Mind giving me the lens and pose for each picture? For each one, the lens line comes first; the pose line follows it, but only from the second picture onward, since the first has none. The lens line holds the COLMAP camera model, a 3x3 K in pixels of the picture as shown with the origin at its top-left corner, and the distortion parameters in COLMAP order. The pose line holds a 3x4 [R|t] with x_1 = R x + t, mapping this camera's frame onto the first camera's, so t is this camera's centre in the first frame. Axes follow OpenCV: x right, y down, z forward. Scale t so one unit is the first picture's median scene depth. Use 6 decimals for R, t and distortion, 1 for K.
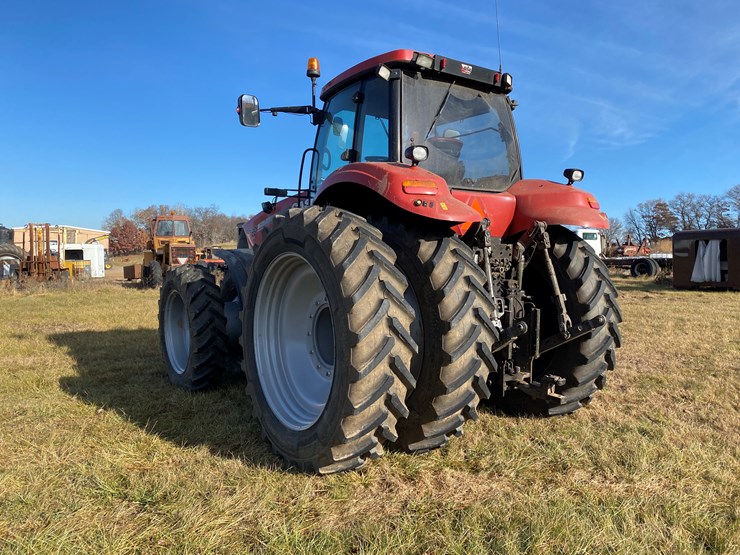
lens RADIAL K [[564.4, 0, 378.1], [0, 564.4, 264.6], [0, 0, 1]] dist [0.055041, -0.060058]
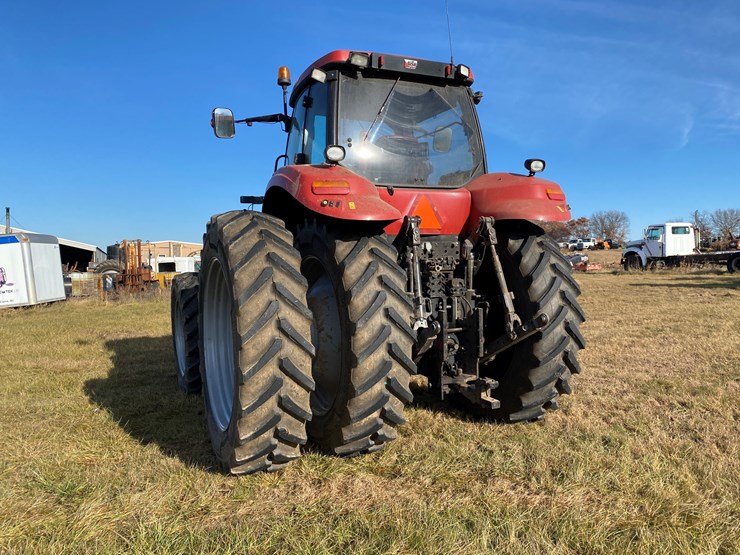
lens RADIAL K [[564.4, 0, 378.1], [0, 564.4, 264.6], [0, 0, 1]] dist [0.055041, -0.060058]
pose [[0.984349, -0.030886, -0.173502, 0.260224], [0.029365, 0.999505, -0.011327, 0.009718], [0.173766, 0.006055, 0.984768, 0.031253]]
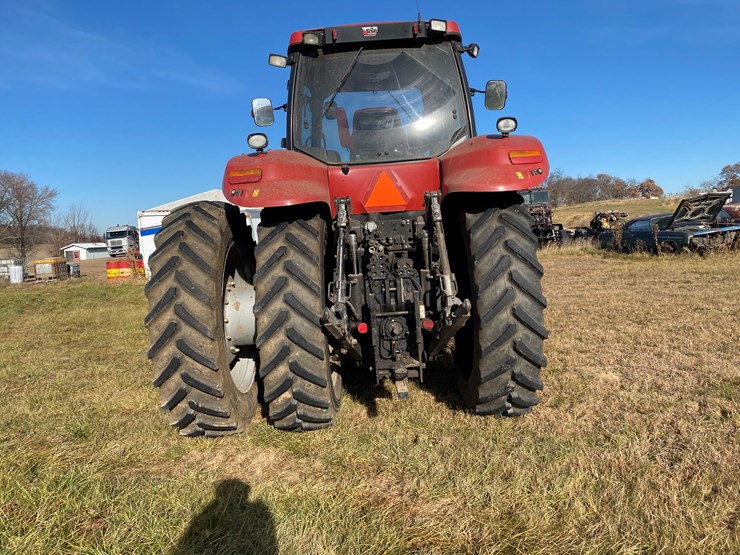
lens RADIAL K [[564.4, 0, 378.1], [0, 564.4, 264.6], [0, 0, 1]] dist [0.055041, -0.060058]
pose [[0.813664, -0.026029, -0.580753, 0.695591], [0.061534, 0.997241, 0.041517, -0.003979], [0.578070, -0.069517, 0.813020, 0.231631]]
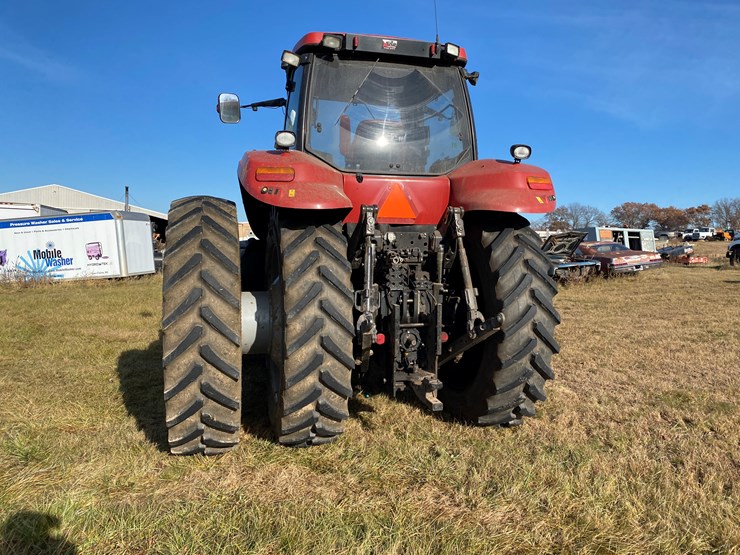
lens RADIAL K [[564.4, 0, 378.1], [0, 564.4, 264.6], [0, 0, 1]] dist [0.055041, -0.060058]
pose [[0.939413, 0.010254, -0.342633, 0.462334], [-0.004834, 0.999849, 0.016670, 0.000914], [0.342752, -0.014004, 0.939321, 0.114782]]
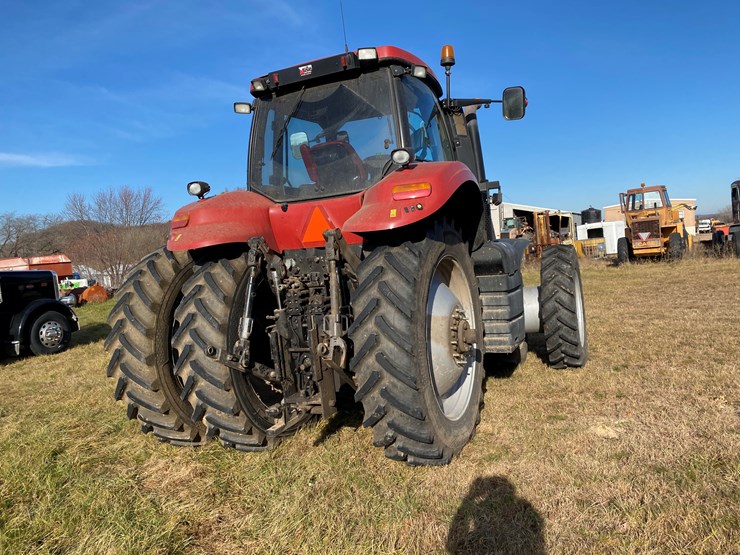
lens RADIAL K [[566.1, 0, 375.2], [0, 566.1, 278.2], [0, 0, 1]] dist [0.043545, -0.044700]
pose [[0.491696, -0.005905, -0.870747, 1.036147], [0.077653, 0.996290, 0.037093, -0.027055], [0.867297, -0.085854, 0.490331, 0.610246]]
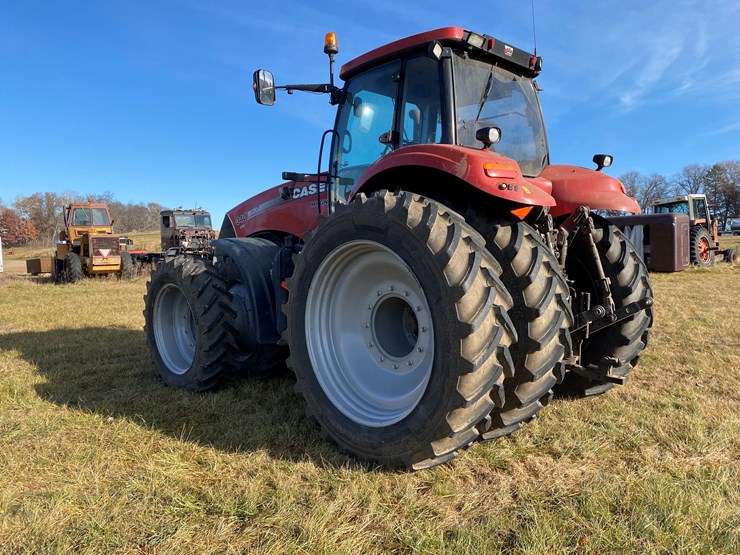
lens RADIAL K [[566.0, 0, 377.7], [0, 566.0, 272.8], [0, 0, 1]] dist [0.024694, -0.002250]
pose [[0.986571, -0.021761, 0.161876, -0.235162], [0.016068, 0.999208, 0.036395, -0.000859], [-0.162539, -0.033306, 0.986140, 0.057016]]
